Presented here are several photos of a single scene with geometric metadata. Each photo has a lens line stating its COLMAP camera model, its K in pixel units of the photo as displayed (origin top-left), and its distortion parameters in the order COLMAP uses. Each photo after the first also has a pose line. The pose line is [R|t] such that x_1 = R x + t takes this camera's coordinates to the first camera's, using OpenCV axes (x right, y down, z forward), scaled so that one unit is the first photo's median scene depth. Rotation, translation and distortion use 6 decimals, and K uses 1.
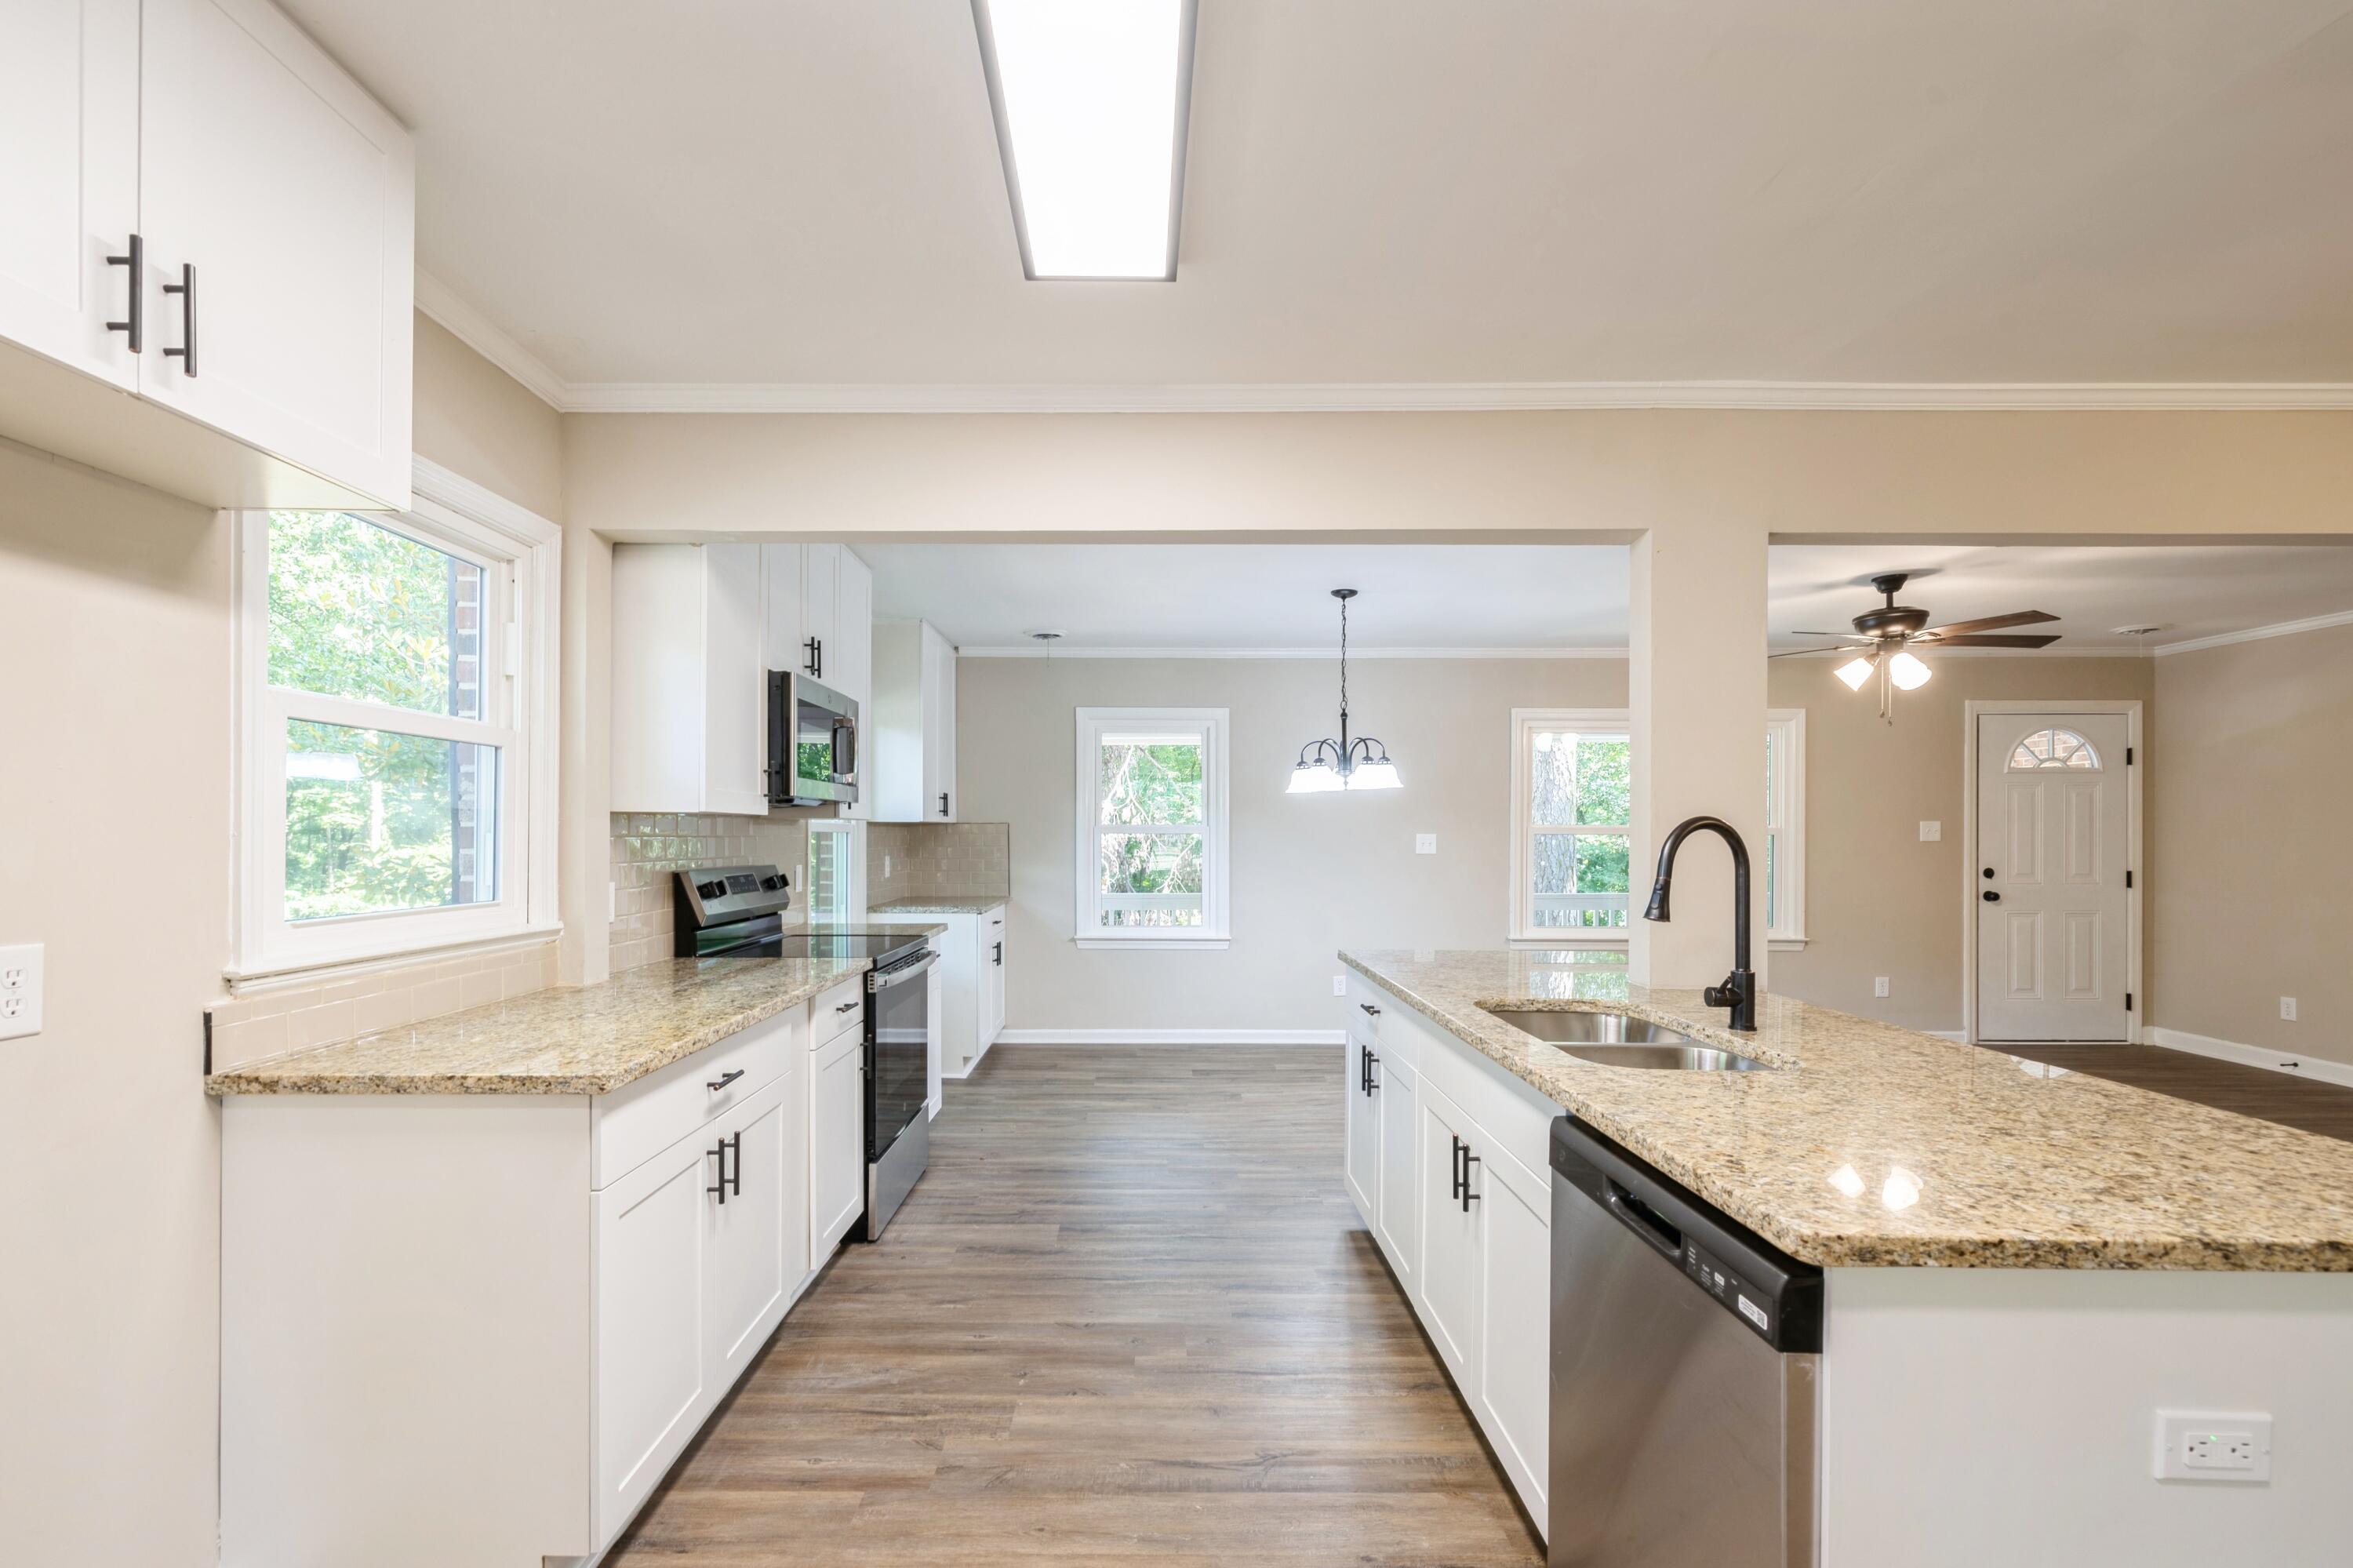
lens RADIAL K [[1038.3, 0, 1147.4], [0, 1038.3, 823.7], [0, 0, 1]] dist [0.002199, 0.000417]
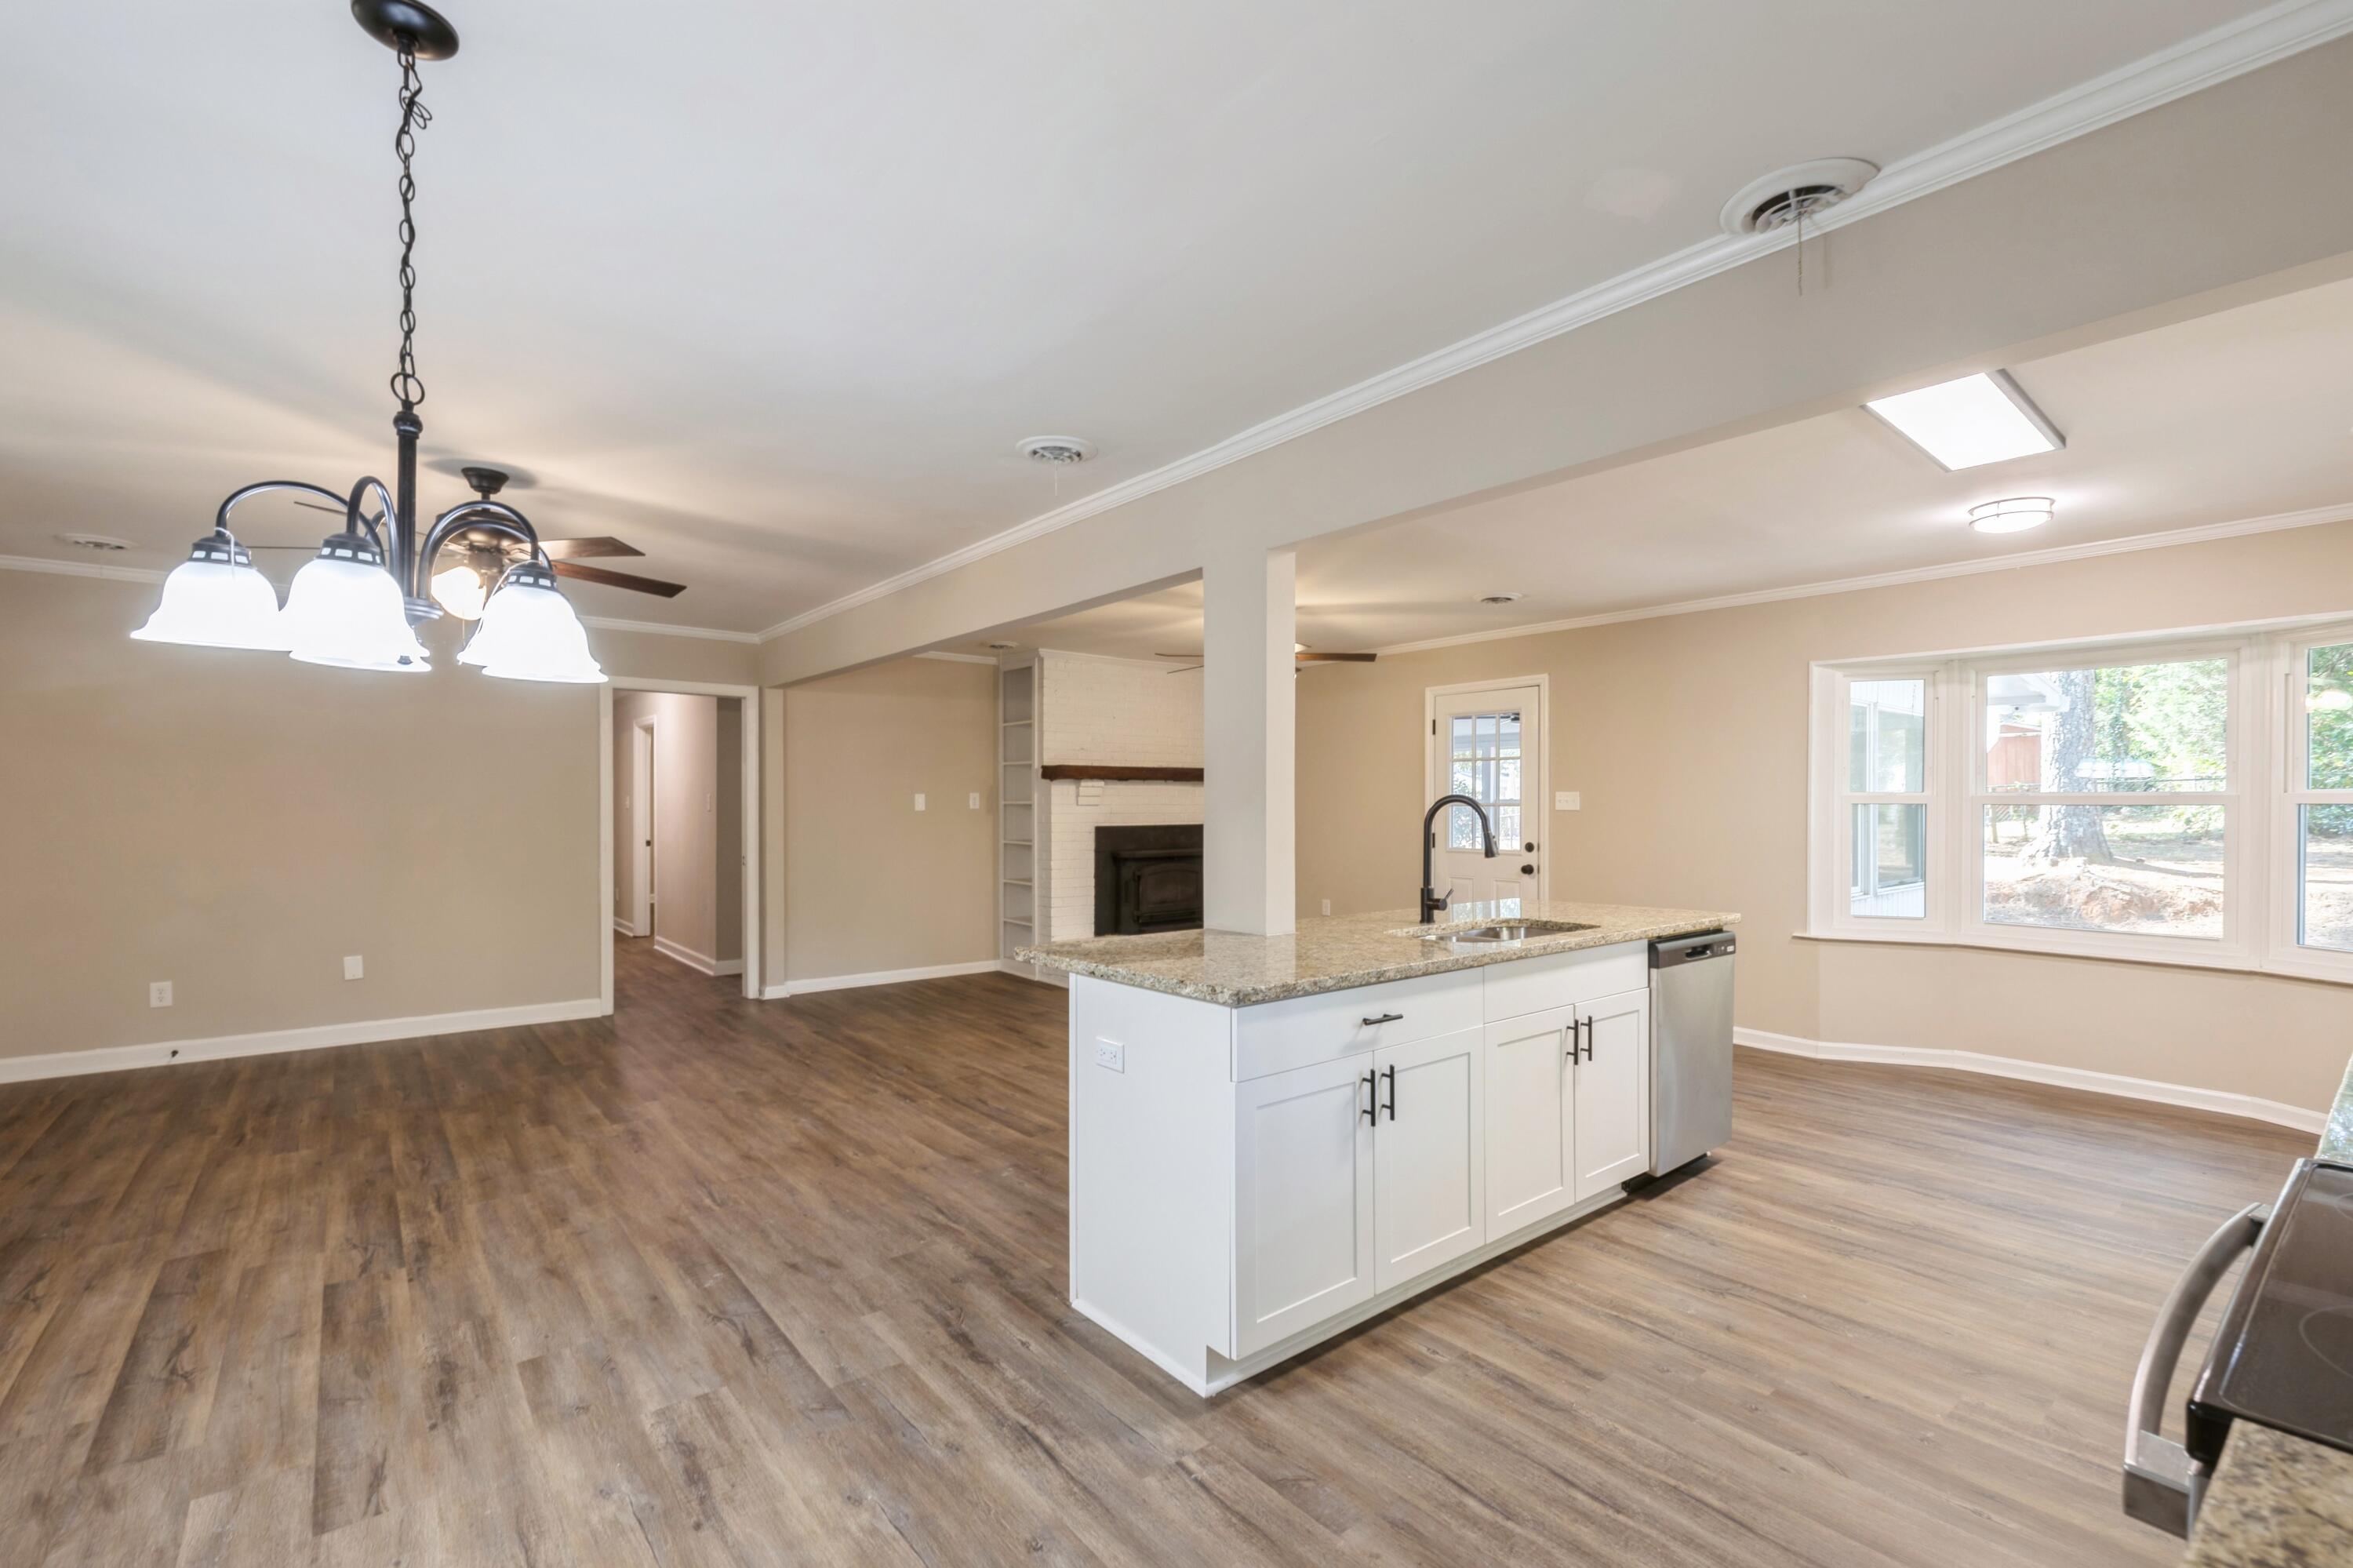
lens RADIAL K [[1023.1, 0, 1189.4], [0, 1023.1, 808.5], [0, 0, 1]] dist [0.003056, -0.000046]
pose [[-0.636898, -0.005916, 0.770925, -0.397542], [-0.008056, 0.999967, 0.001018, 0.015871], [-0.770906, -0.005562, -0.636925, 2.090234]]
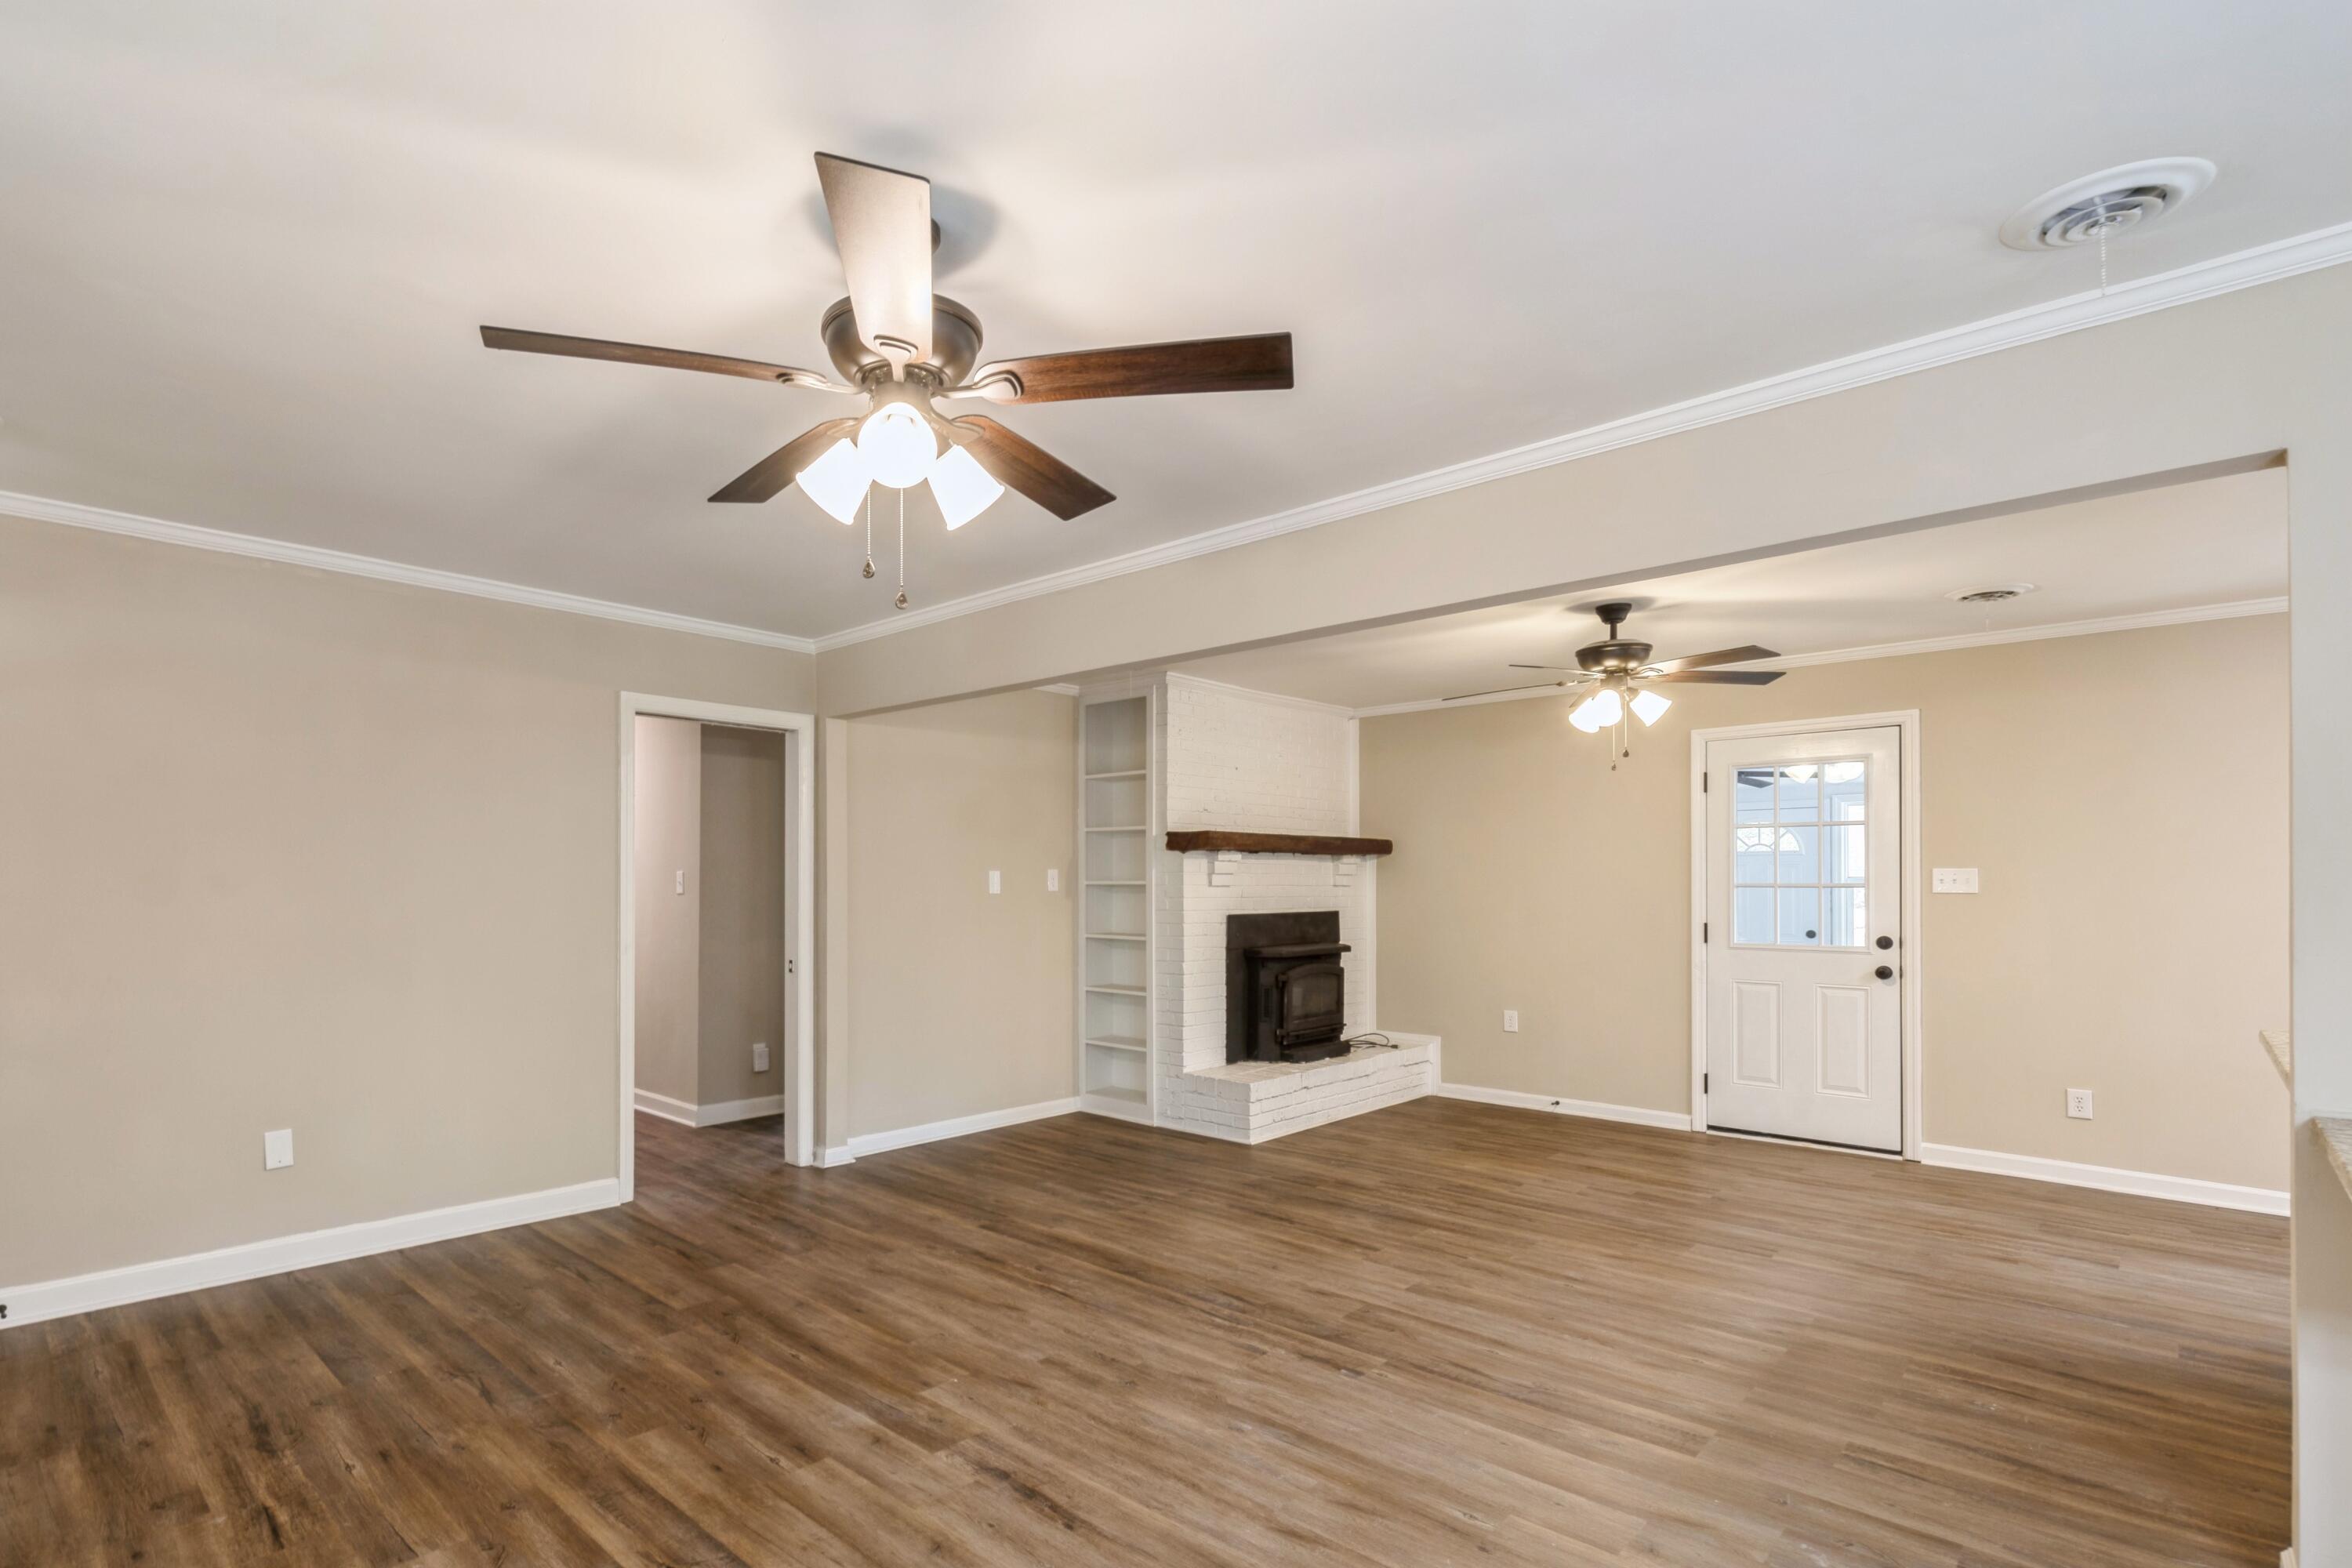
lens RADIAL K [[1127.8, 0, 1027.0], [0, 1127.8, 878.6], [0, 0, 1]] dist [0.001885, 0.000334]
pose [[-0.701264, 0.001063, 0.712901, 0.738756], [-0.007857, 0.999927, -0.009220, 0.021661], [-0.712859, -0.012067, -0.701204, 2.438039]]
